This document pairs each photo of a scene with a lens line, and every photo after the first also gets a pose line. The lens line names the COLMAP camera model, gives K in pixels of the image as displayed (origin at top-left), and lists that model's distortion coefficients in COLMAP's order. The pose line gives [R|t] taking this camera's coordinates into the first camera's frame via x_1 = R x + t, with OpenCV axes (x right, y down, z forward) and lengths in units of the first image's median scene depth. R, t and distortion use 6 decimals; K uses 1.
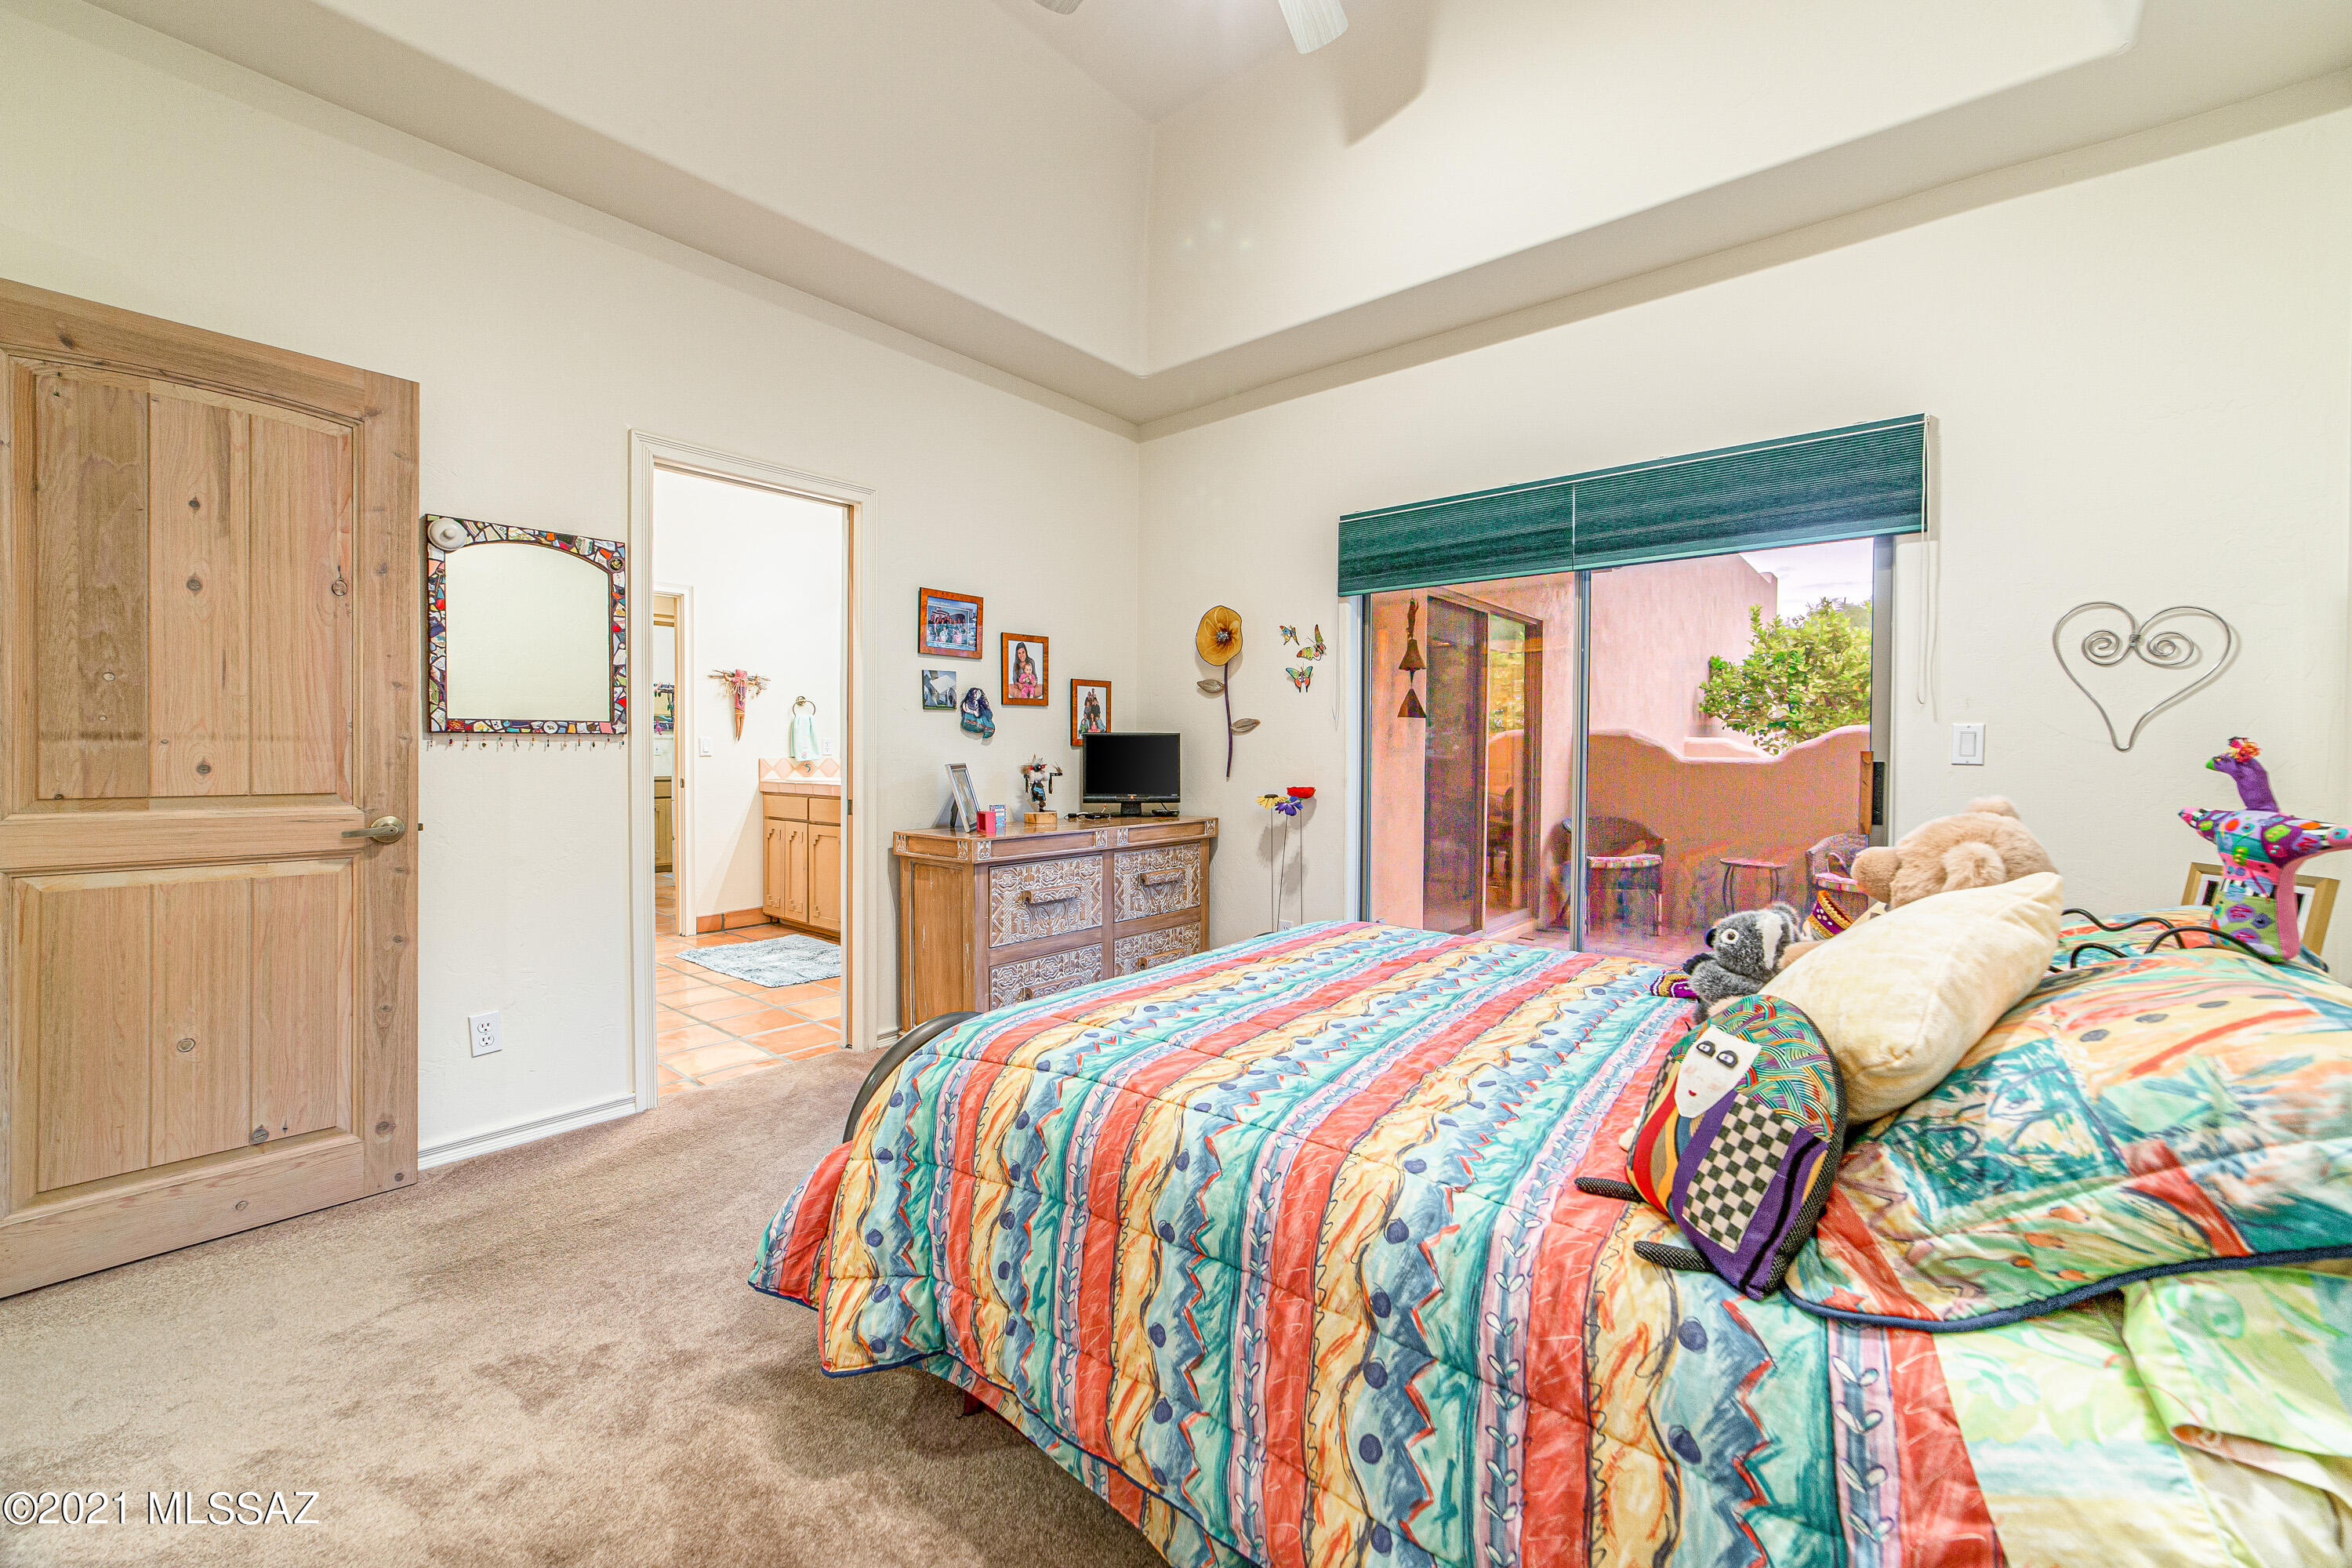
lens RADIAL K [[914.5, 0, 1171.9], [0, 914.5, 759.3], [0, 0, 1]] dist [-0.016054, 0.001356]
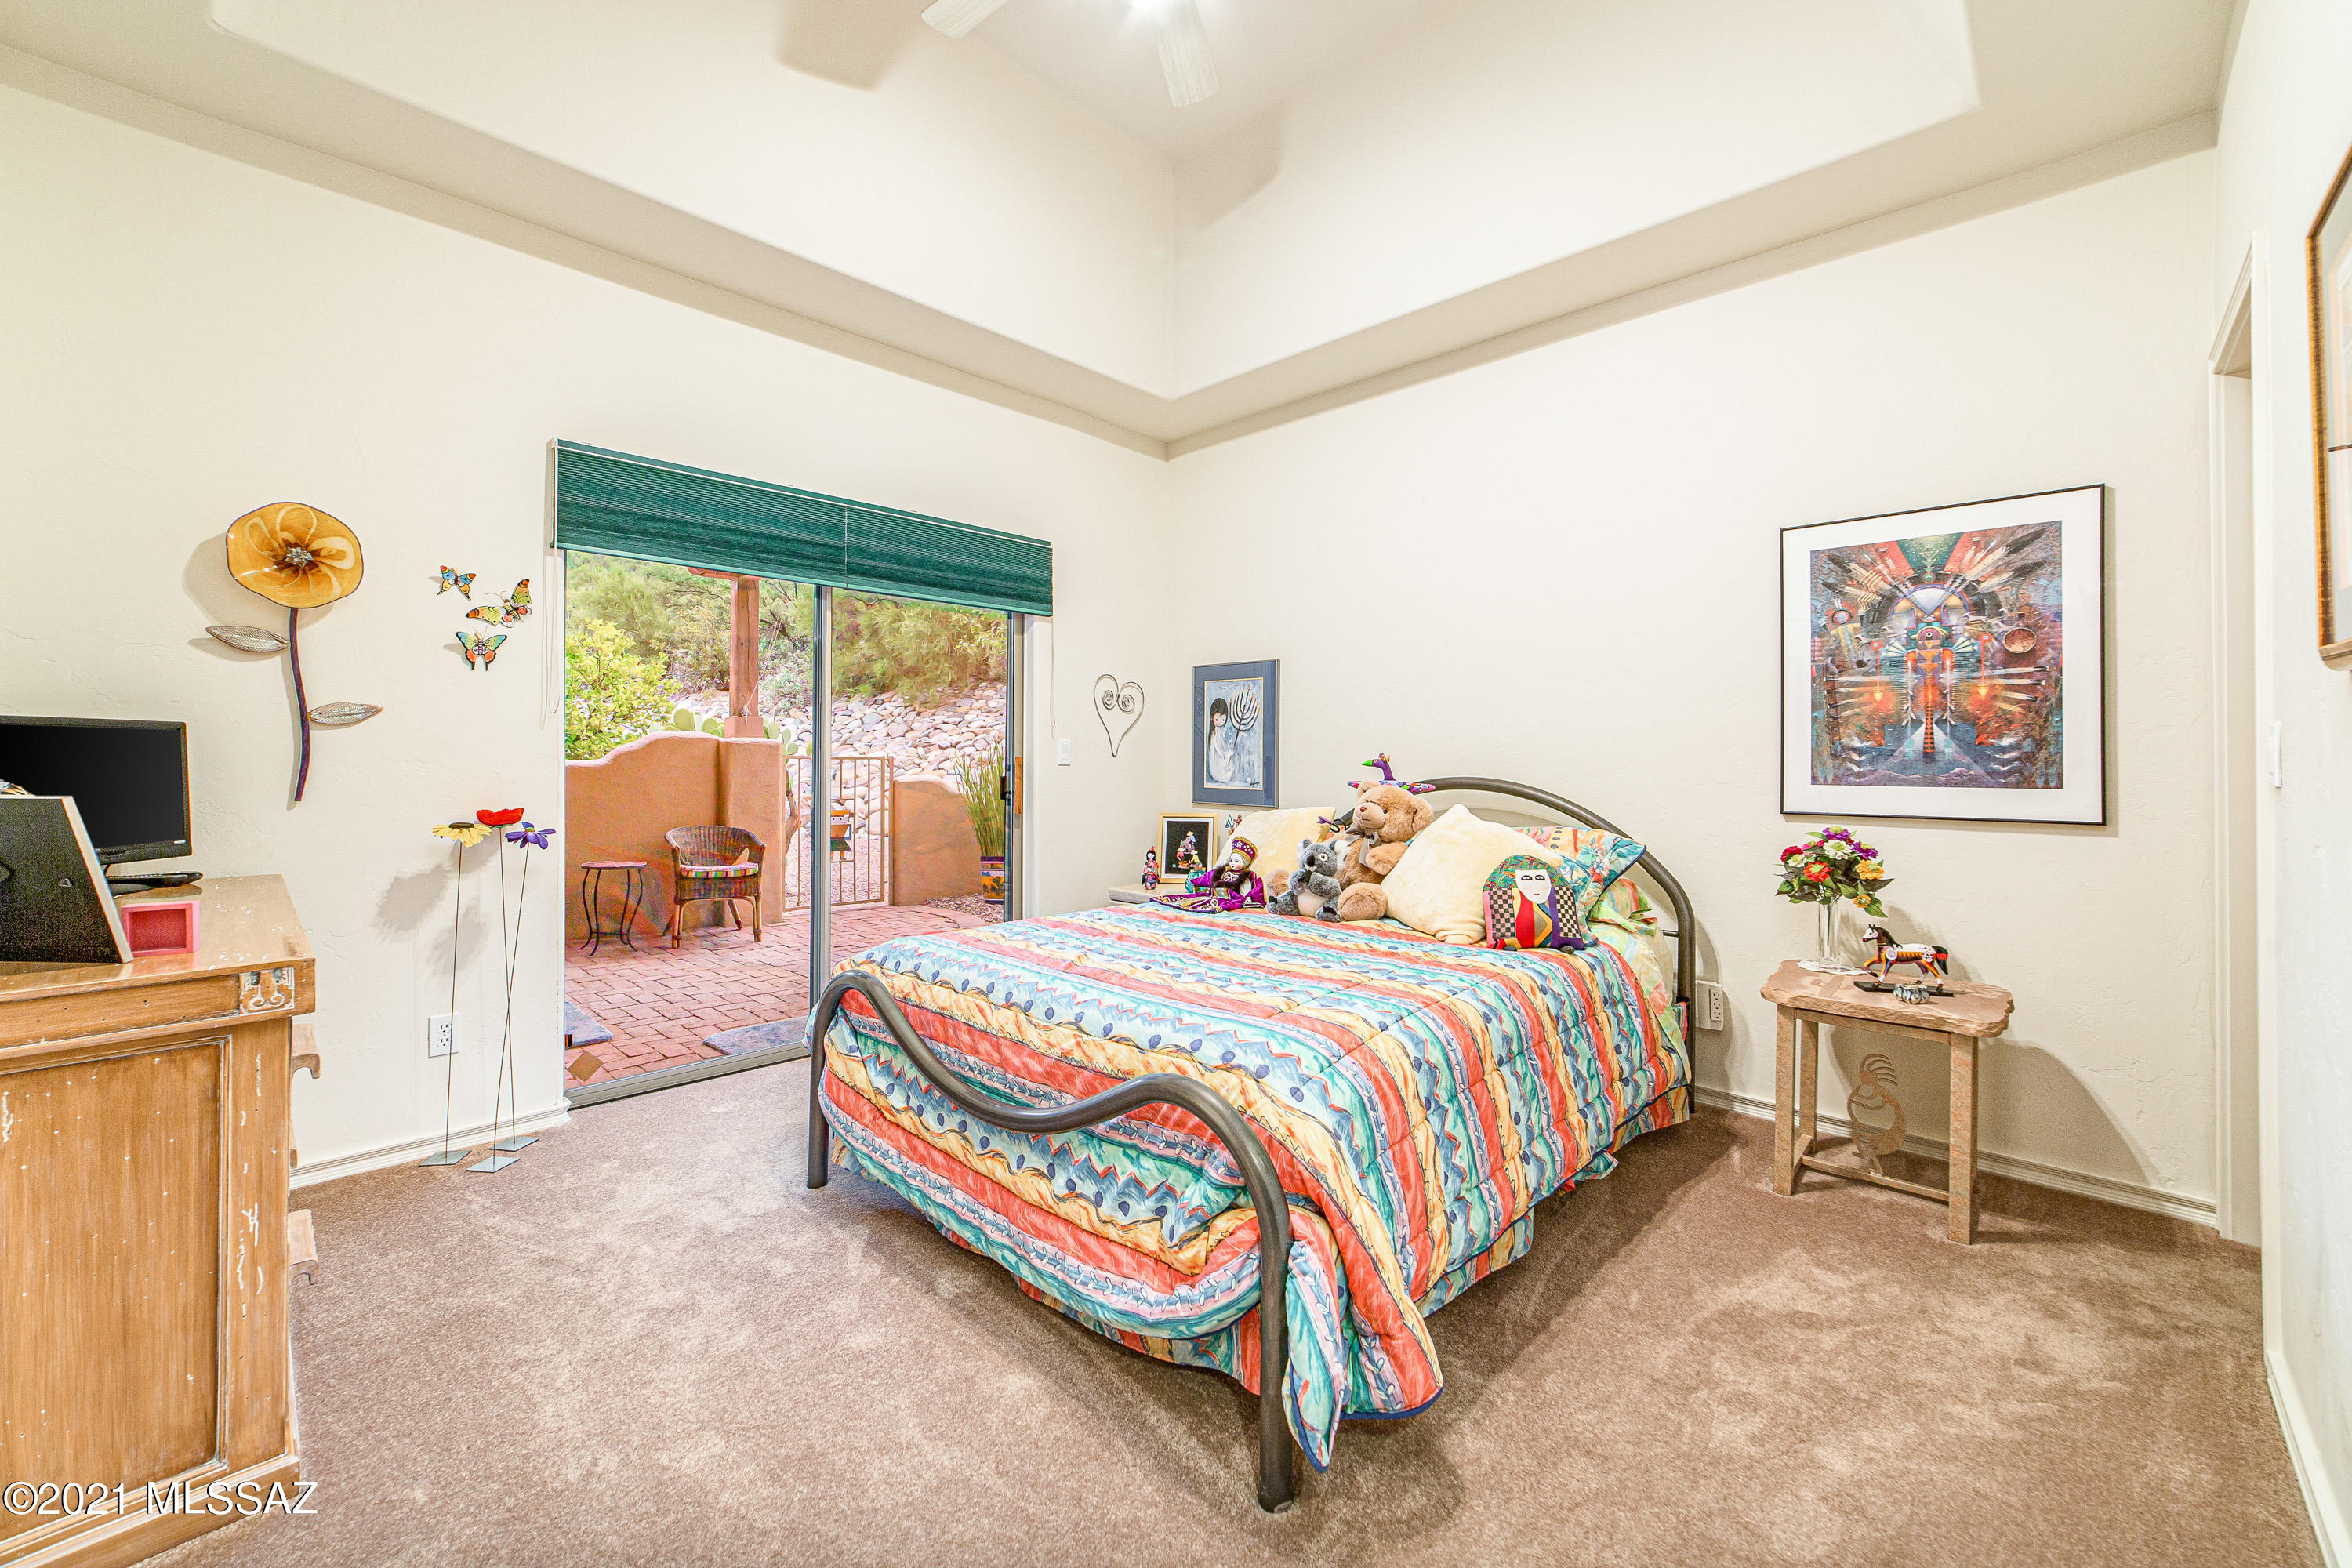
lens RADIAL K [[914.5, 0, 1199.9], [0, 914.5, 748.2], [0, 0, 1]] dist [-0.016054, 0.001356]
pose [[0.074613, 0.009476, 0.997168, -0.945136], [0.009582, 0.999902, -0.010219, -0.007587], [-0.997166, 0.010318, 0.074515, 0.811443]]
